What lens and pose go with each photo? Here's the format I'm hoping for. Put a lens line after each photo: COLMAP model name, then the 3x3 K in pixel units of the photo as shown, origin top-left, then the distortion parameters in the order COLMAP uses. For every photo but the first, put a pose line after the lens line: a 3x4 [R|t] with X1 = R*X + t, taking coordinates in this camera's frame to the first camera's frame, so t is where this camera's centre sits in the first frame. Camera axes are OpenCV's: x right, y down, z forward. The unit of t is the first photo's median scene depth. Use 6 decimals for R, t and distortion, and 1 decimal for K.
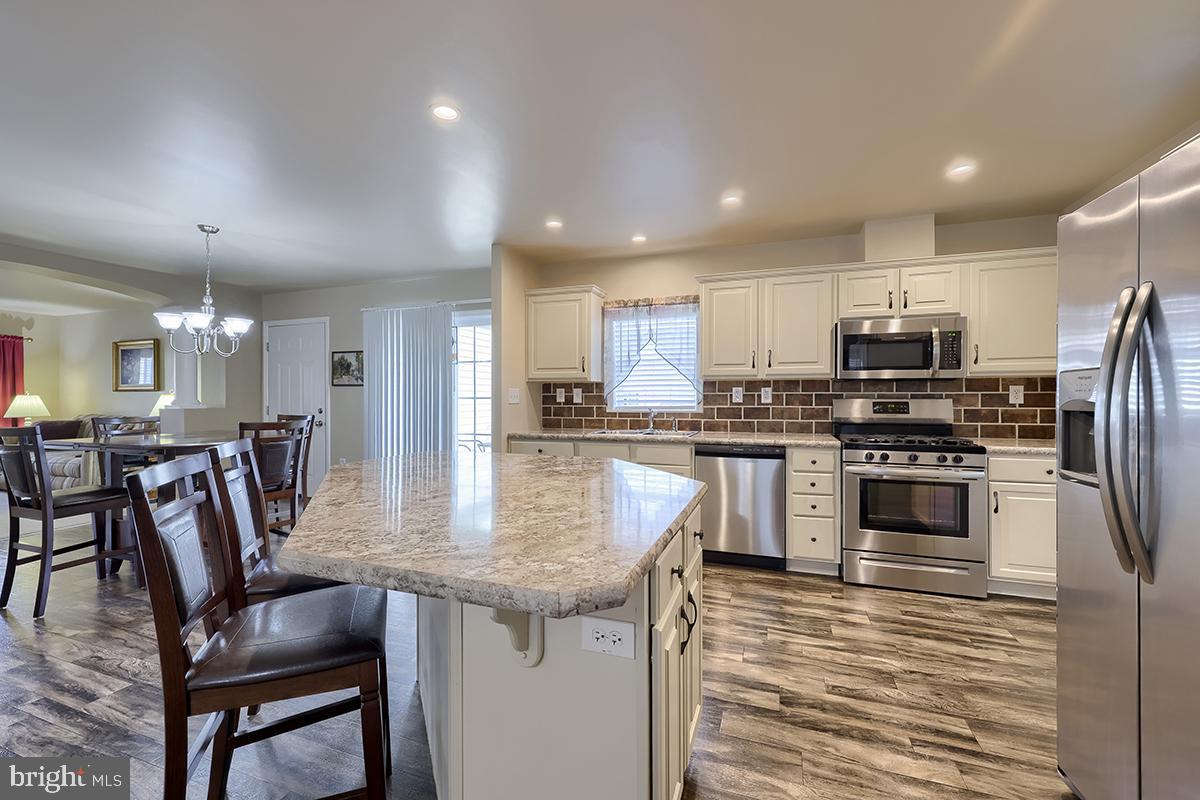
lens RADIAL K [[485.5, 0, 598.0], [0, 485.5, 397.9], [0, 0, 1]] dist [-0.002348, 0.000453]
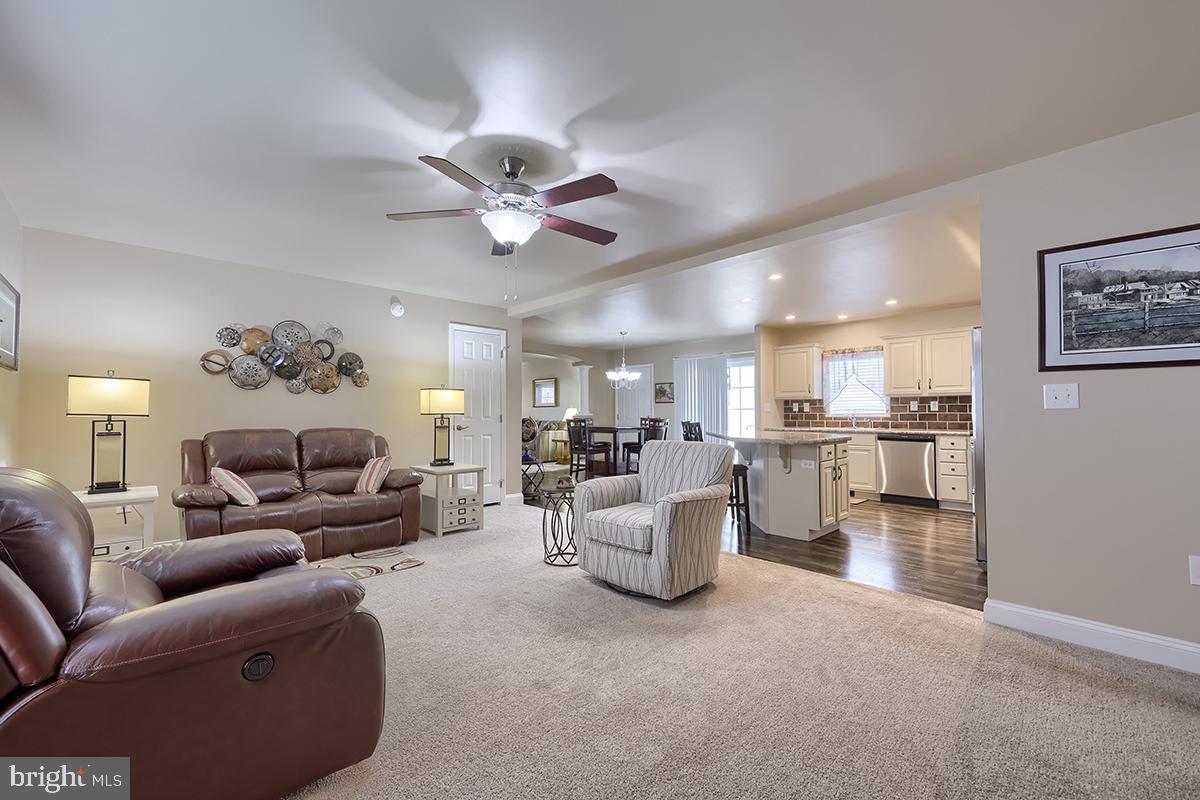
lens RADIAL K [[485.5, 0, 597.4], [0, 485.5, 398.8], [0, 0, 1]] dist [-0.002348, 0.000453]
pose [[0.893054, -0.014533, -0.449715, 0.070473], [0.001070, 0.999544, -0.030177, 0.016837], [0.449949, 0.026468, 0.892662, -0.862780]]
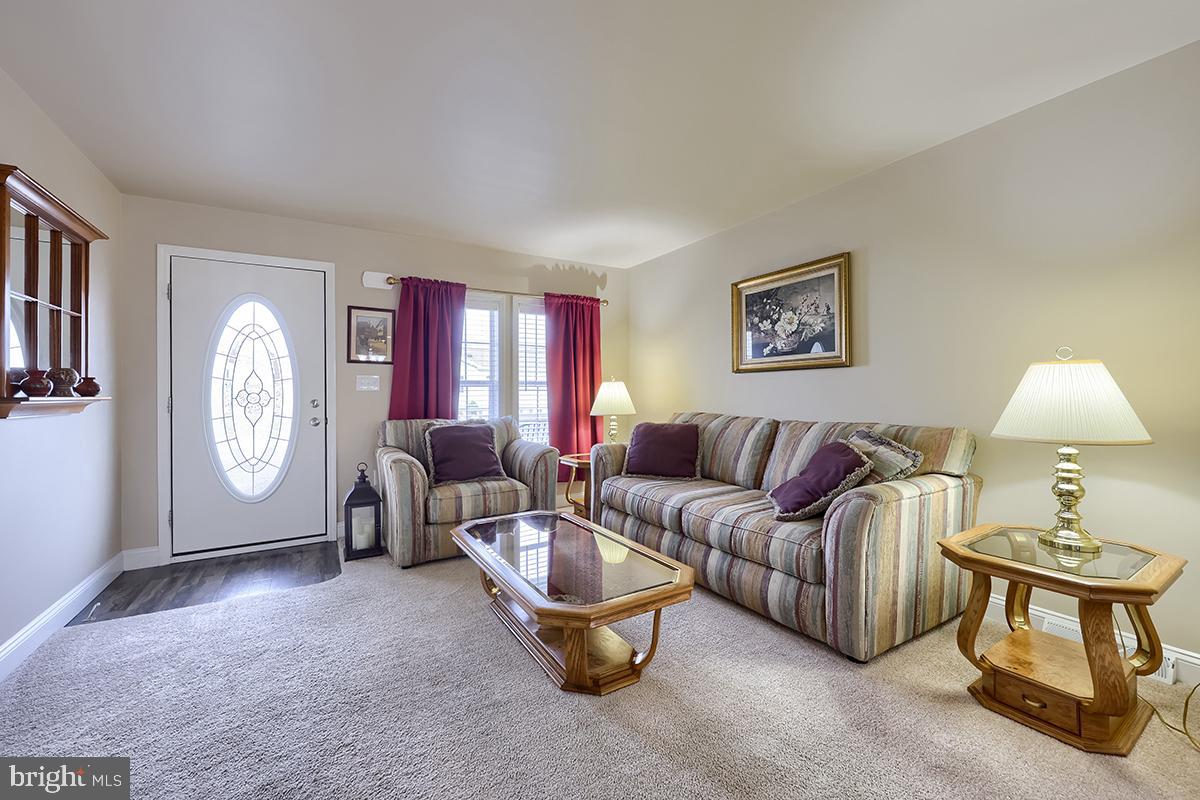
lens RADIAL K [[485.5, 0, 592.7], [0, 485.5, 390.7], [0, 0, 1]] dist [-0.002348, 0.000453]
pose [[0.766982, -0.007574, -0.641623, -1.252460], [0.001966, 0.999953, -0.009453, 0.019291], [0.641665, 0.005989, 0.766962, 0.772296]]
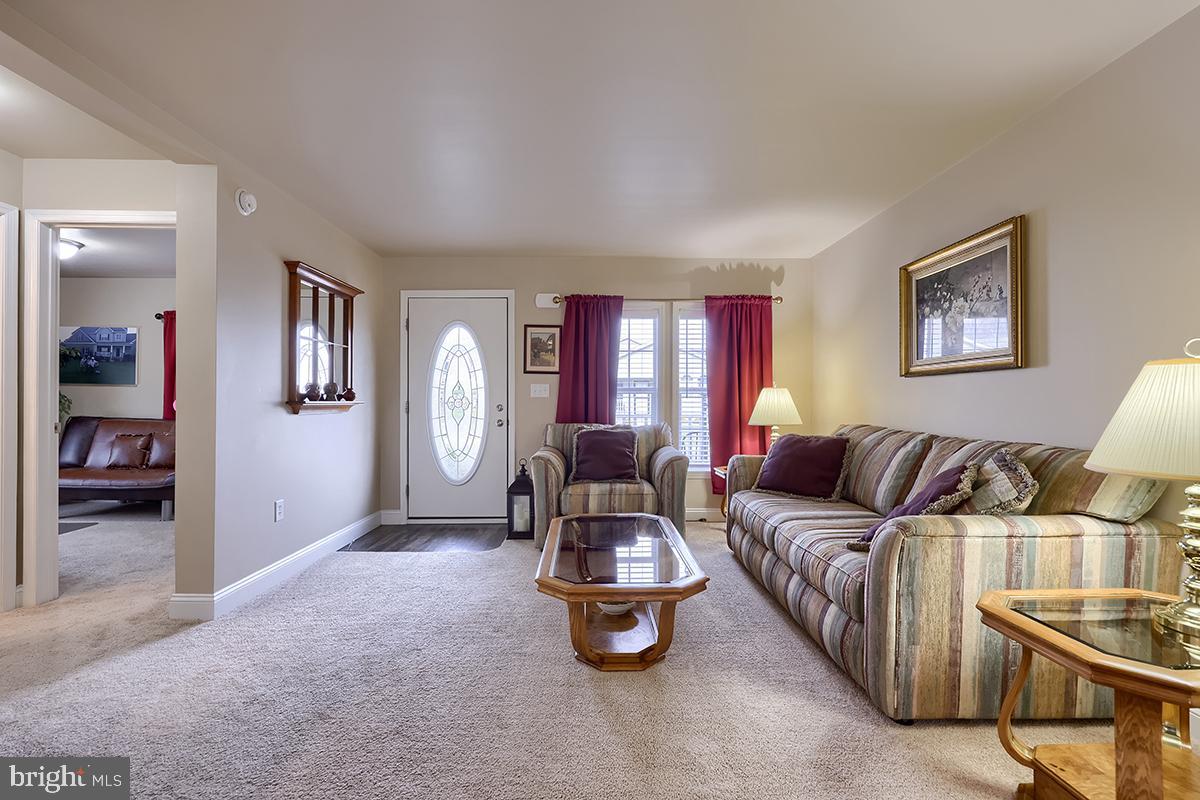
lens RADIAL K [[539.2, 0, 593.4], [0, 539.2, 396.3], [0, 0, 1]] dist [-0.002510, 0.000725]
pose [[0.342362, -0.006068, -0.939549, -1.023908], [-0.005271, 0.999951, -0.008379, 0.016816], [0.939553, 0.007821, 0.342313, 0.913670]]
